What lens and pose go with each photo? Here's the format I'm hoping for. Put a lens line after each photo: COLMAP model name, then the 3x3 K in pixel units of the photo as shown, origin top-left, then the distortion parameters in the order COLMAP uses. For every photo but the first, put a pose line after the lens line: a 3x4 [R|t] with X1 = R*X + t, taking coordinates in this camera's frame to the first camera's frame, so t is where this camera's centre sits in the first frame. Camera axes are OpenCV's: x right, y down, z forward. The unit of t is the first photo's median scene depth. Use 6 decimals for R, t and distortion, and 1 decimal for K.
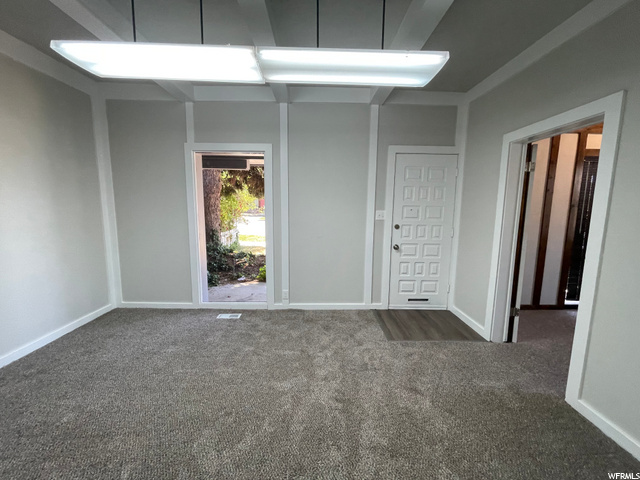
lens RADIAL K [[259.8, 0, 316.8], [0, 259.8, 237.6], [0, 0, 1]] dist [-0.001027, 0.000262]
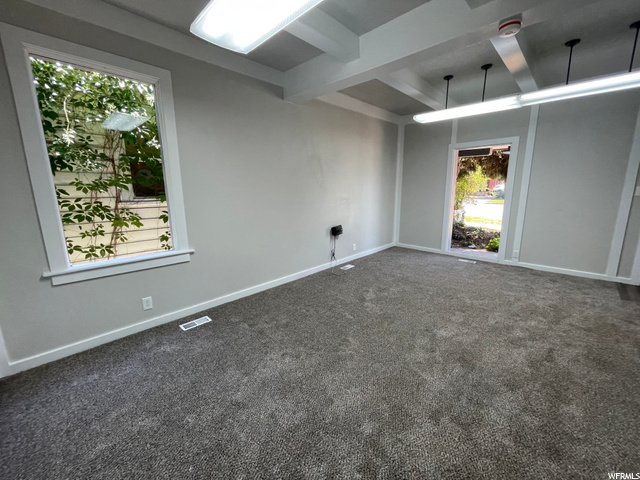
lens RADIAL K [[259.8, 0, 320.7], [0, 259.8, 237.4], [0, 0, 1]] dist [-0.001027, 0.000262]
pose [[0.713355, 0.112495, -0.691715, 0.076886], [-0.068344, 0.993495, 0.091092, 0.097554], [0.697462, -0.017706, 0.716403, -0.659958]]
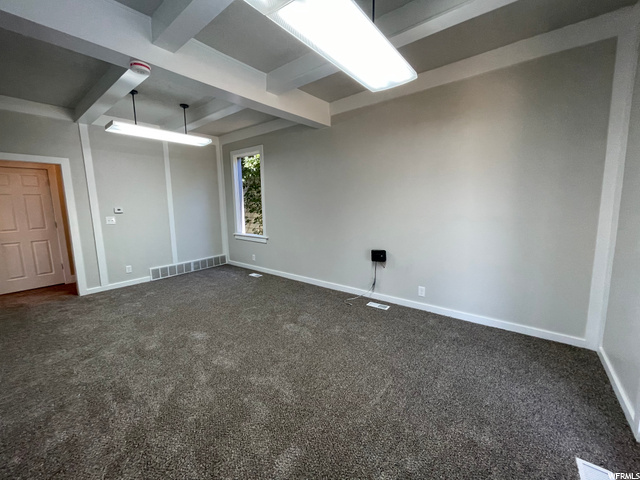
lens RADIAL K [[259.8, 0, 318.9], [0, 259.8, 241.4], [0, 0, 1]] dist [-0.001027, 0.000262]
pose [[-0.615067, 0.140157, -0.775918, 0.189469], [-0.079961, 0.967913, 0.238222, -0.127908], [0.784410, 0.208566, -0.584124, 0.852305]]
